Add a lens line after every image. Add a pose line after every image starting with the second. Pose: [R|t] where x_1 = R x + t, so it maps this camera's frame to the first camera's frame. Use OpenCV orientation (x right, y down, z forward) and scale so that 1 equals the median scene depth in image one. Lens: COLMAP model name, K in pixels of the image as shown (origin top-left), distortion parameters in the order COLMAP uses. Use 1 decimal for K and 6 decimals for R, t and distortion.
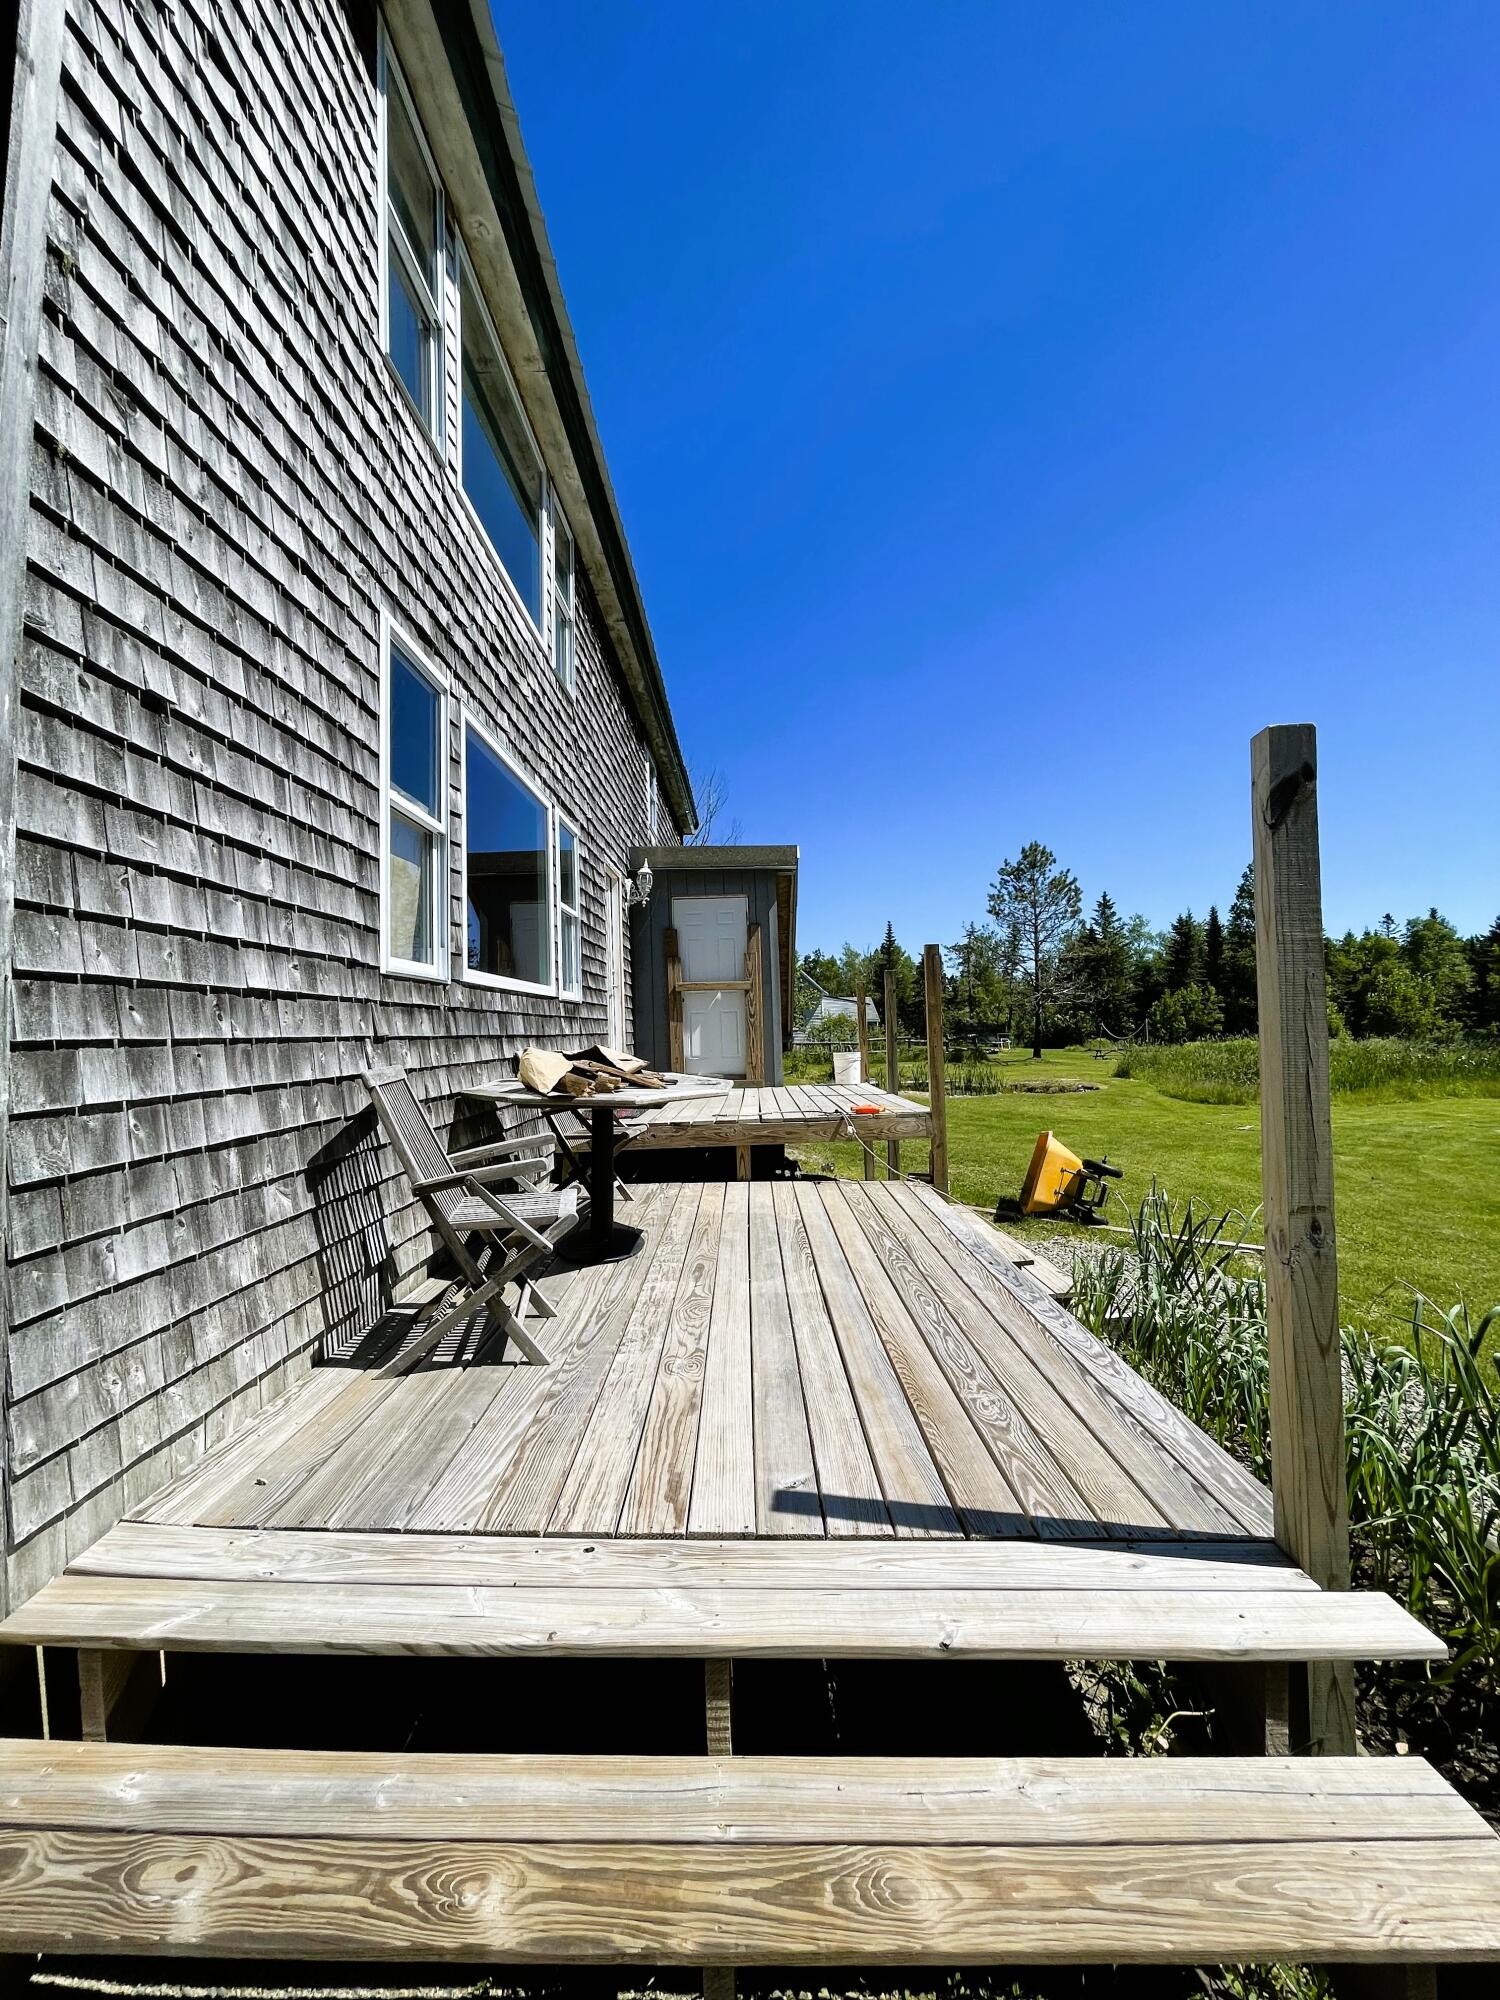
lens RADIAL K [[805.5, 0, 745.3], [0, 805.5, 992.3], [0, 0, 1]] dist [0.000102, -0.003254]
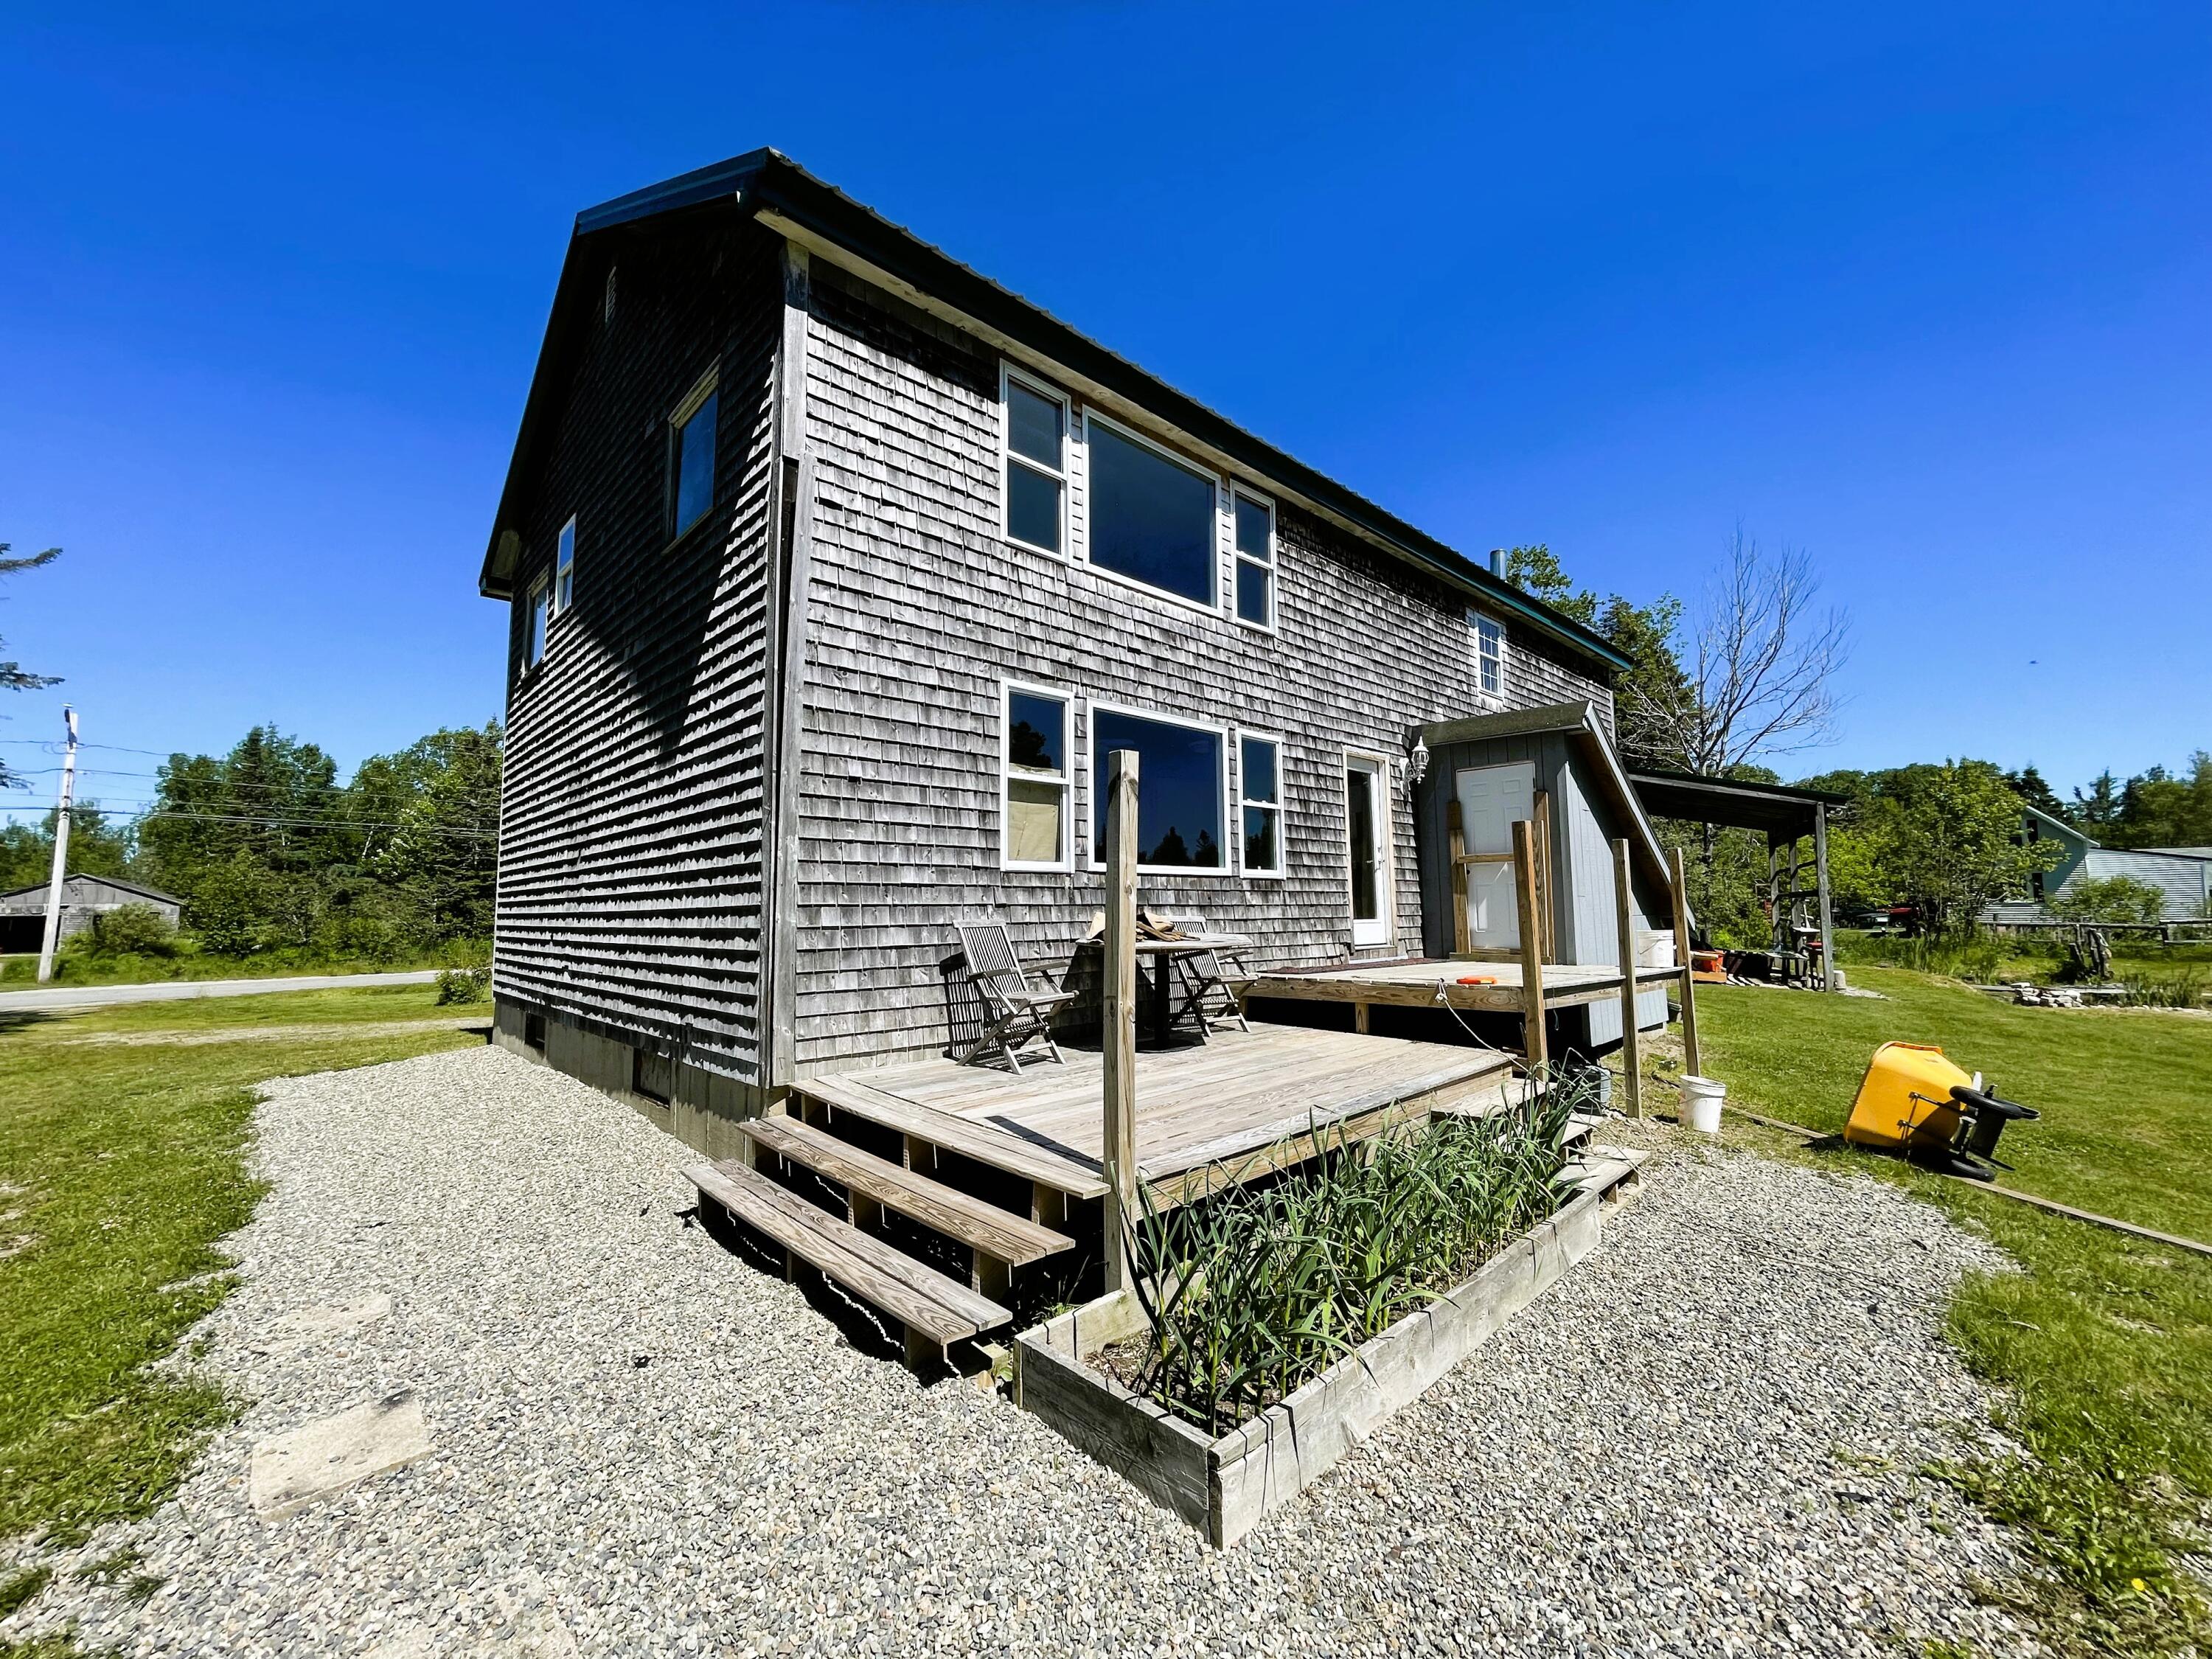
lens RADIAL K [[890.8, 0, 1100.1], [0, 890.8, 833.0], [0, 0, 1]] dist [0.000102, -0.003254]
pose [[0.691399, -0.045177, -0.721059, 1.558585], [0.026442, 0.998957, -0.037234, -0.036802], [0.721989, 0.006677, 0.691872, -0.368793]]
